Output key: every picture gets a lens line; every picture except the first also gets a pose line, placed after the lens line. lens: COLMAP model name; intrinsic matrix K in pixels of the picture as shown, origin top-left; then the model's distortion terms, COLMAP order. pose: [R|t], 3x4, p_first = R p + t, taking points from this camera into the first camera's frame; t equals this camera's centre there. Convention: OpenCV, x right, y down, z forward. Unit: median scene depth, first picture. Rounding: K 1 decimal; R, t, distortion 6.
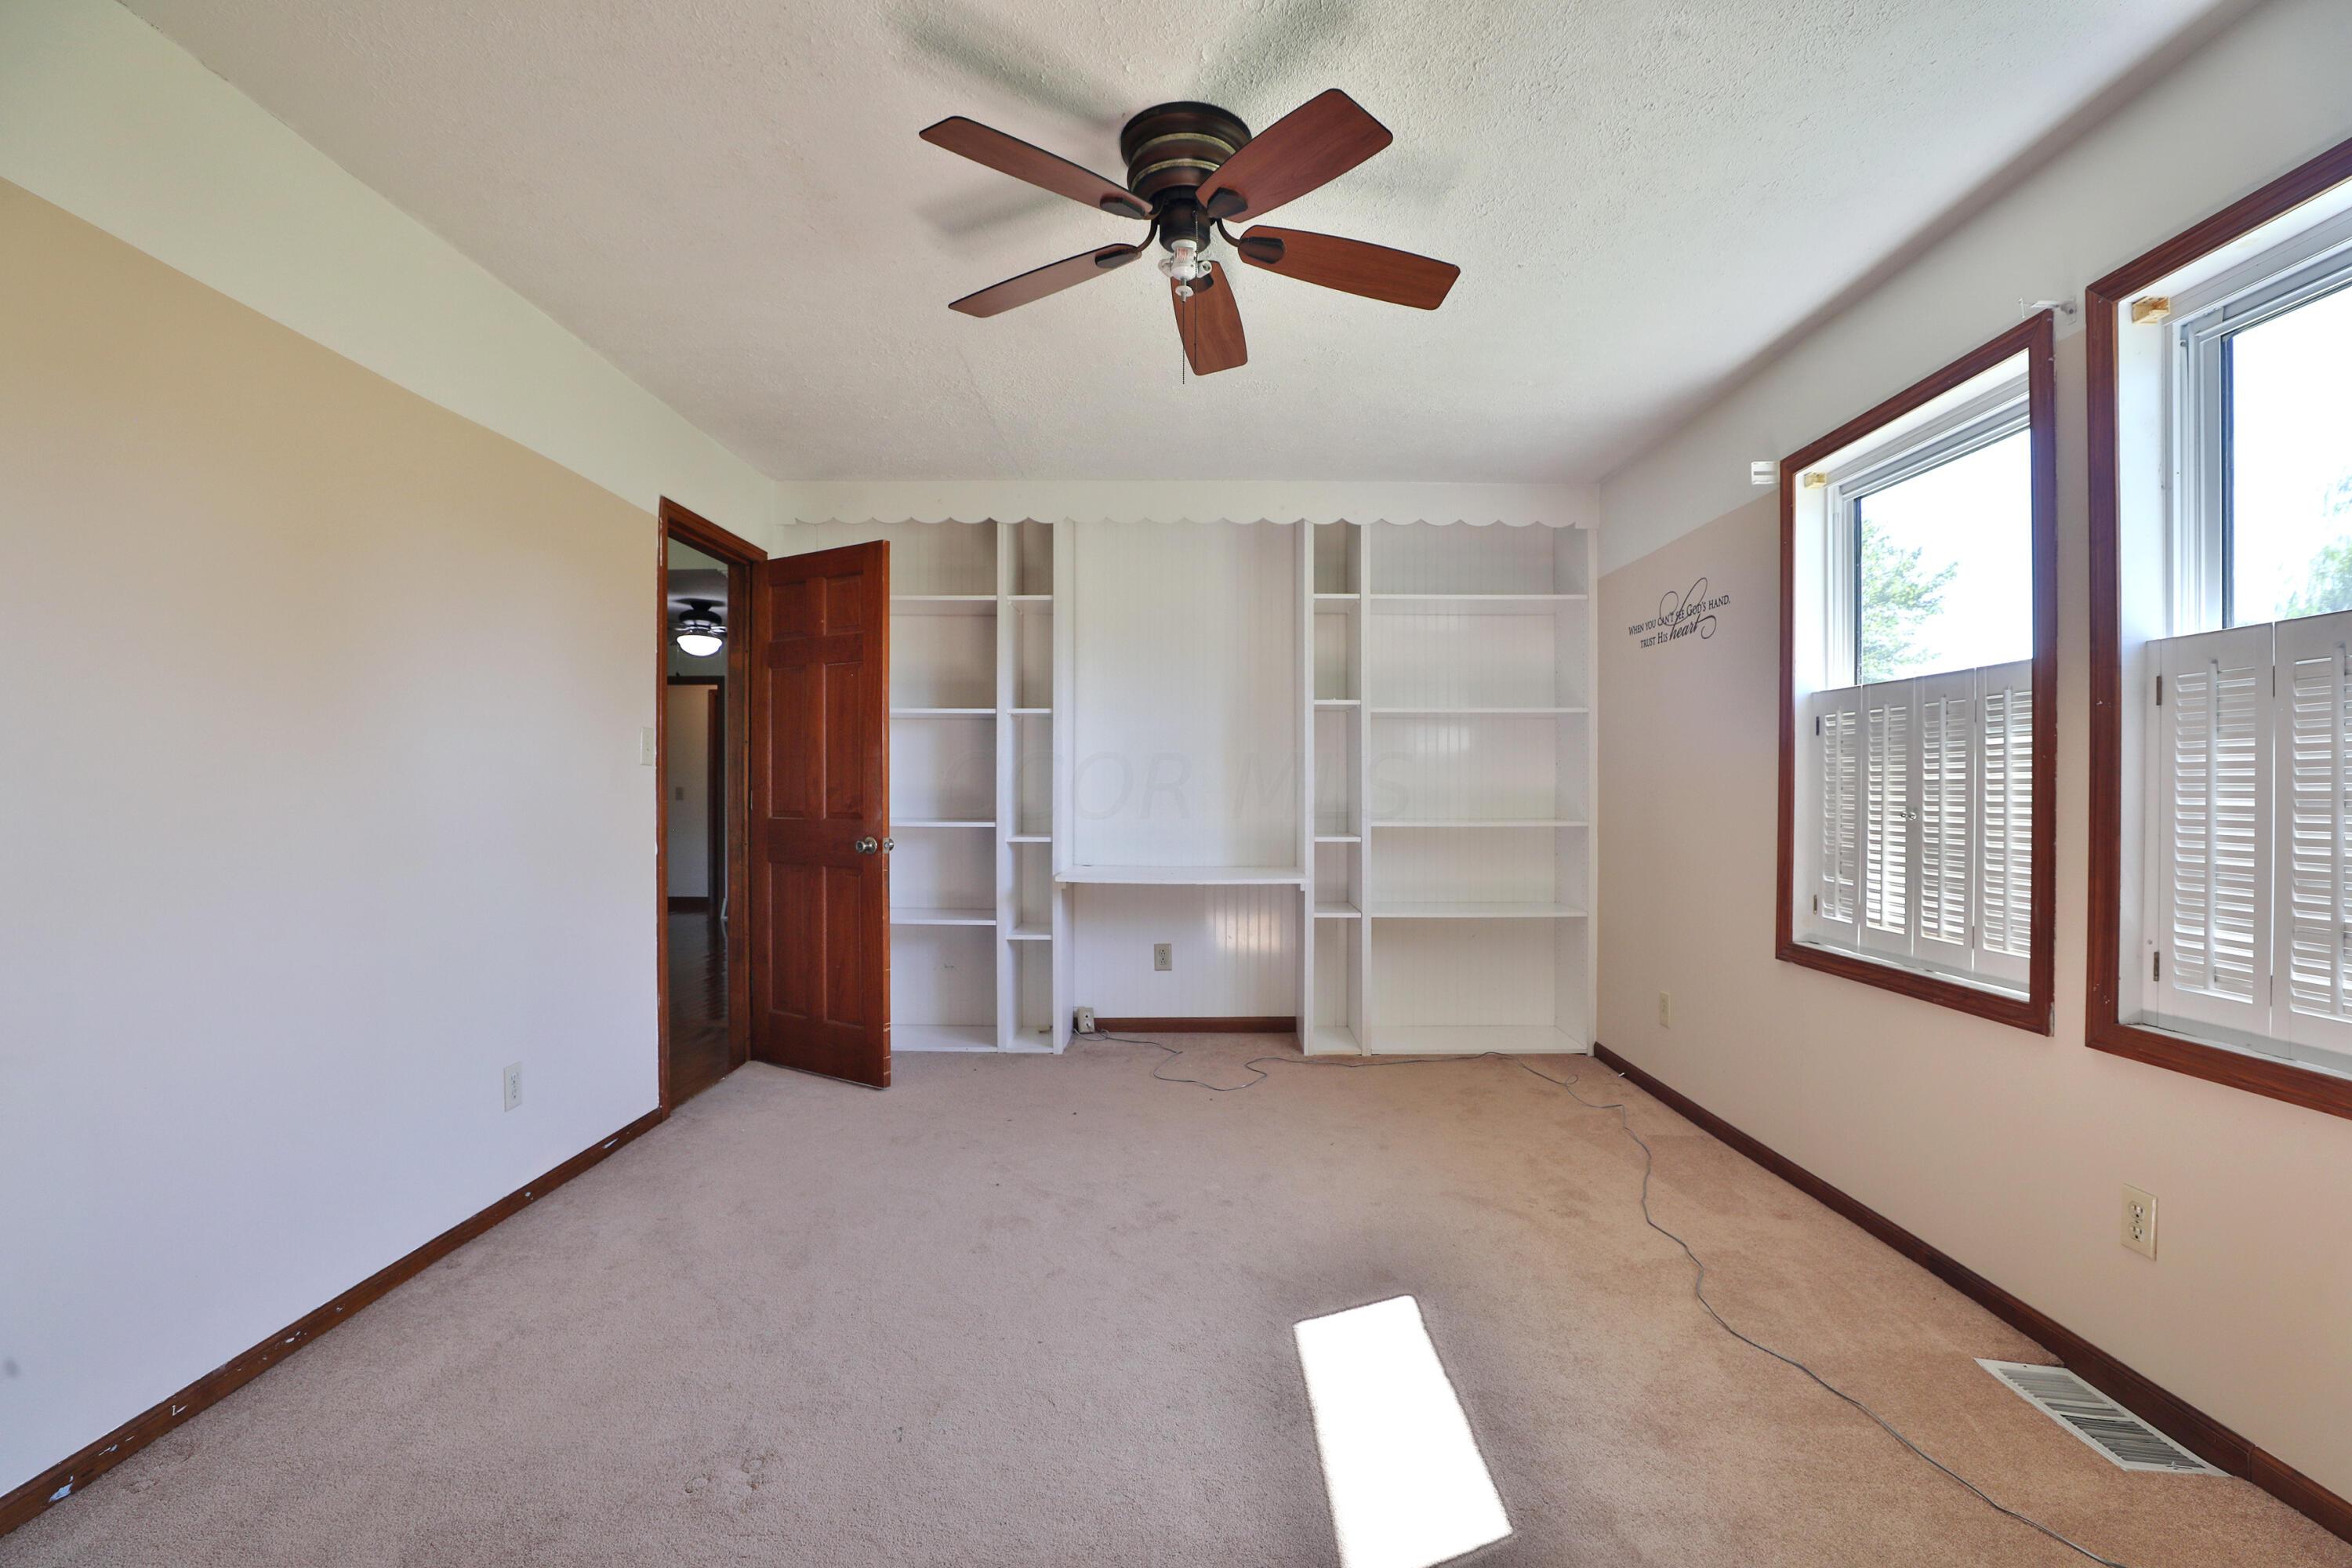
lens RADIAL K [[1093.1, 0, 1195.2], [0, 1093.1, 783.4], [0, 0, 1]] dist [-0.025378, -0.000012]
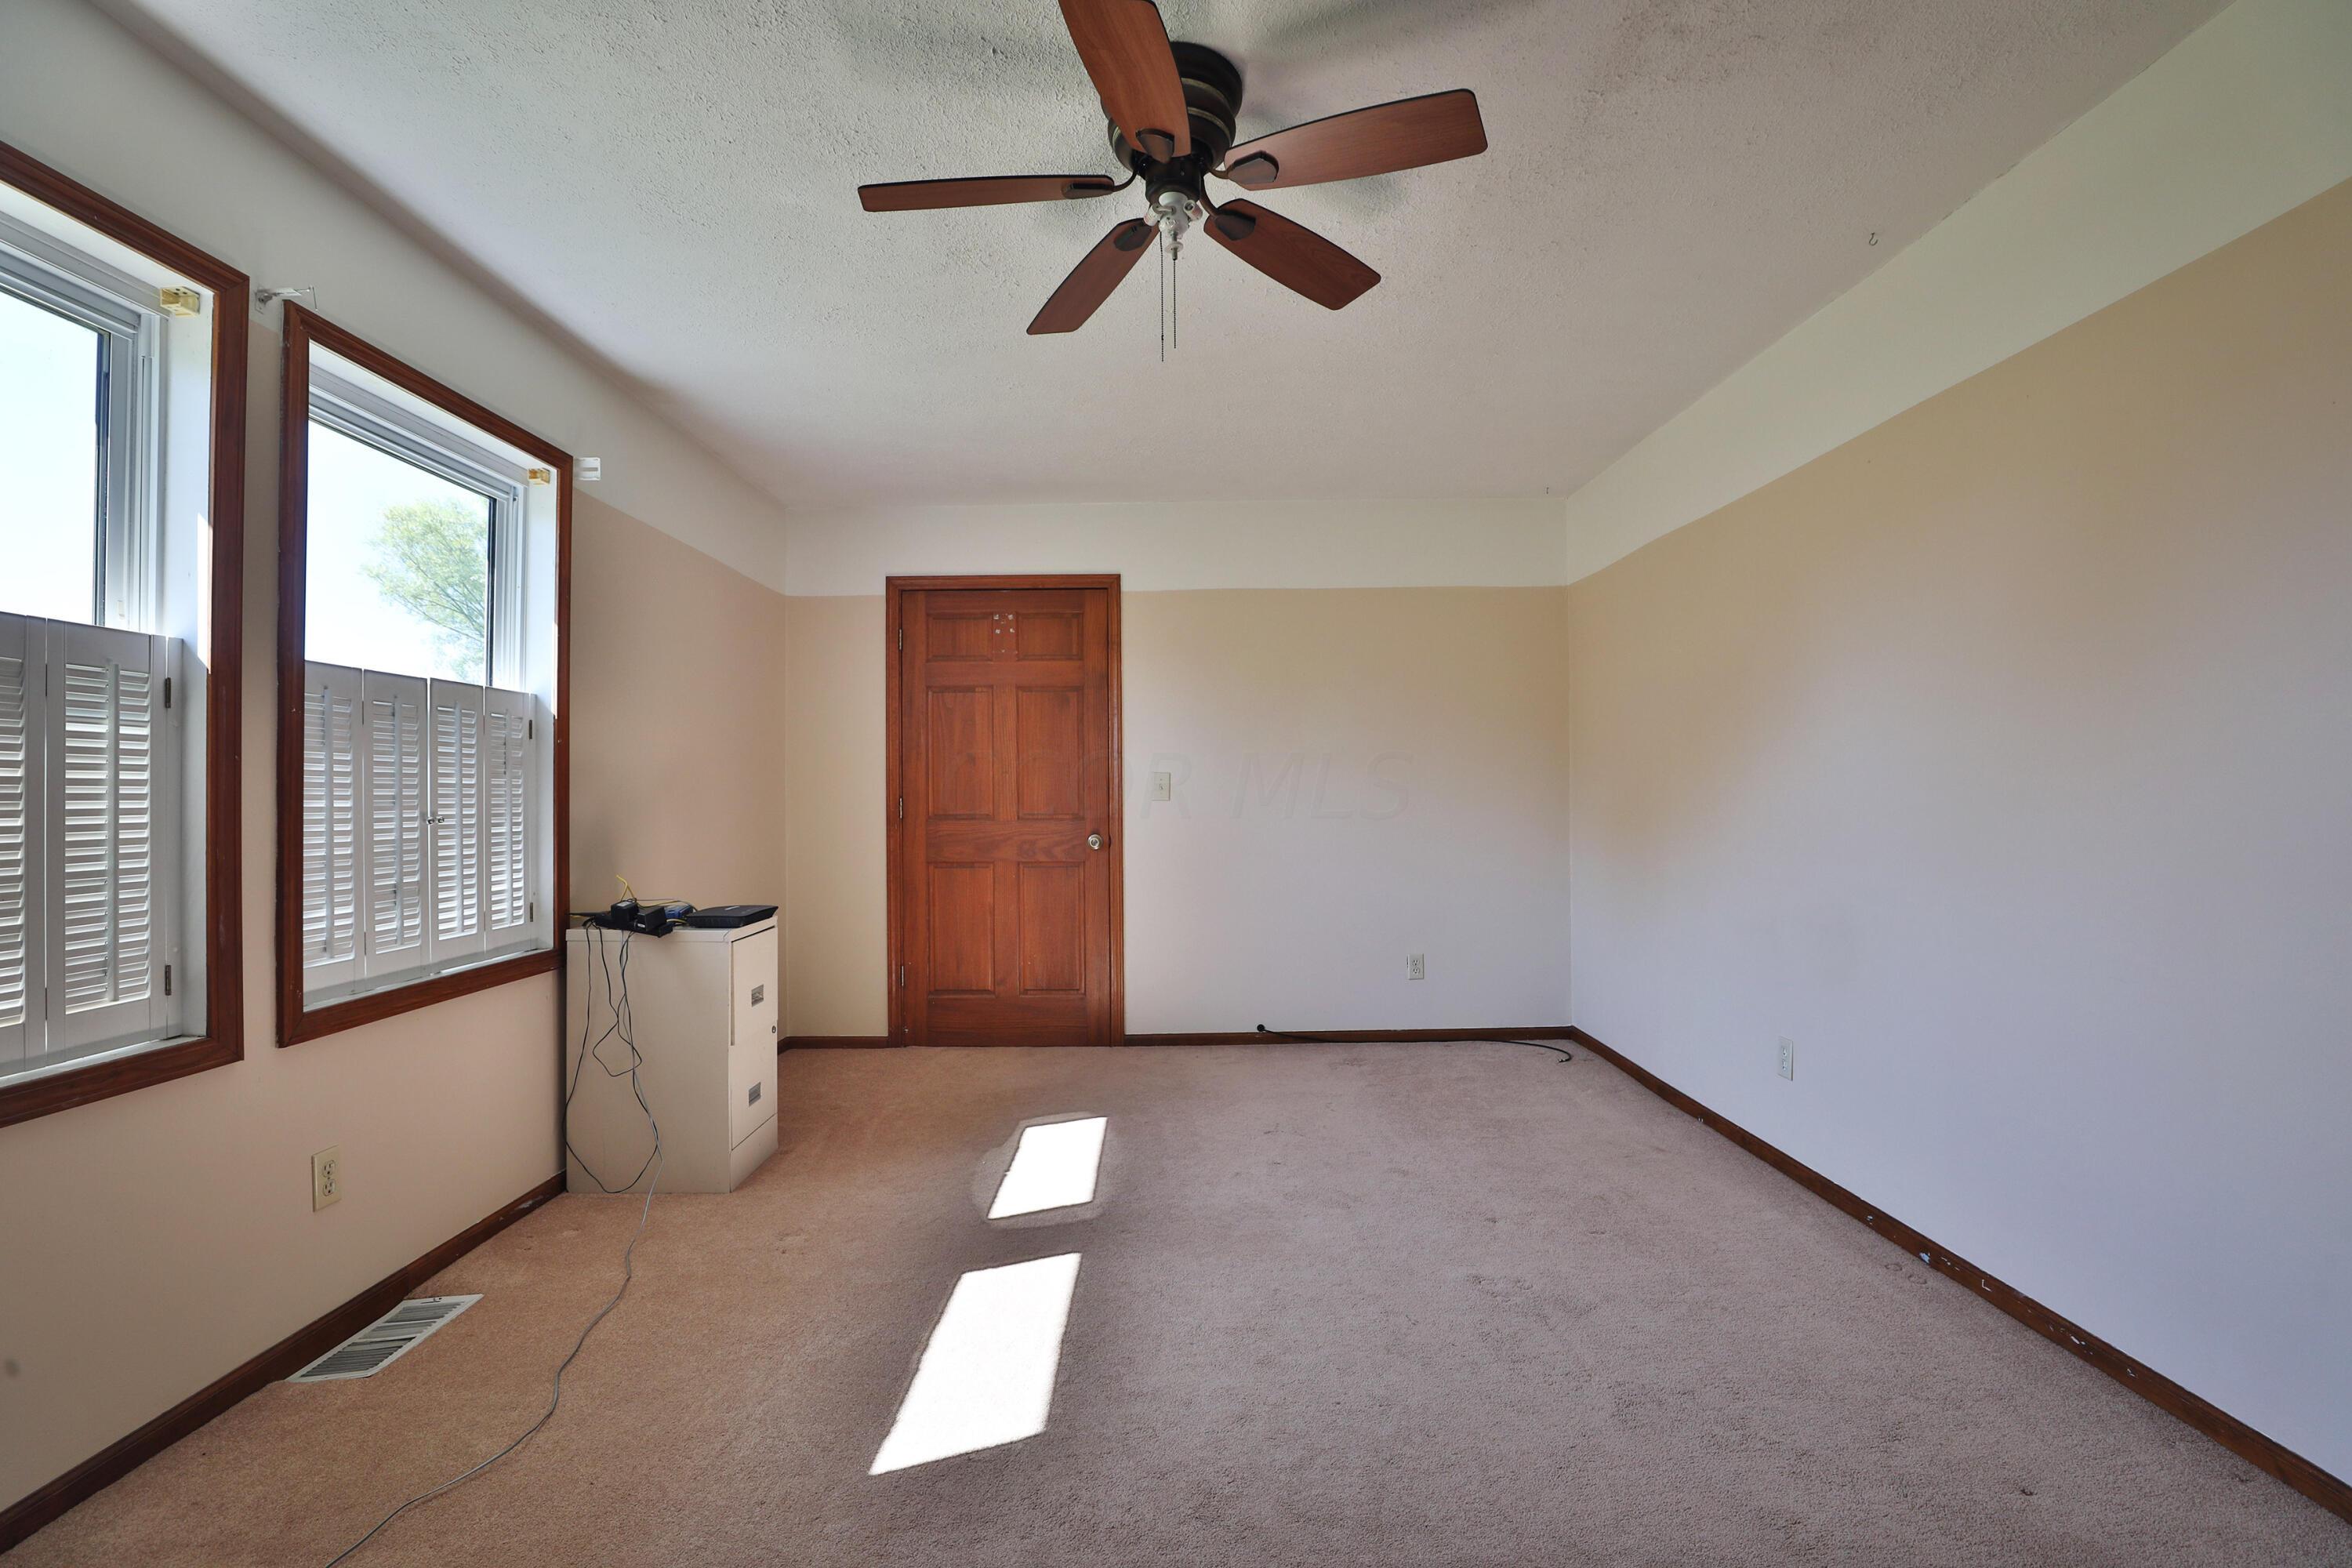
lens RADIAL K [[1093.1, 0, 1195.2], [0, 1093.1, 783.4], [0, 0, 1]] dist [-0.025378, -0.000012]
pose [[-0.999961, 0.003074, -0.008249, -0.020846], [0.003207, 0.999865, -0.016088, 0.016382], [0.008199, -0.016113, -0.999837, 2.090196]]
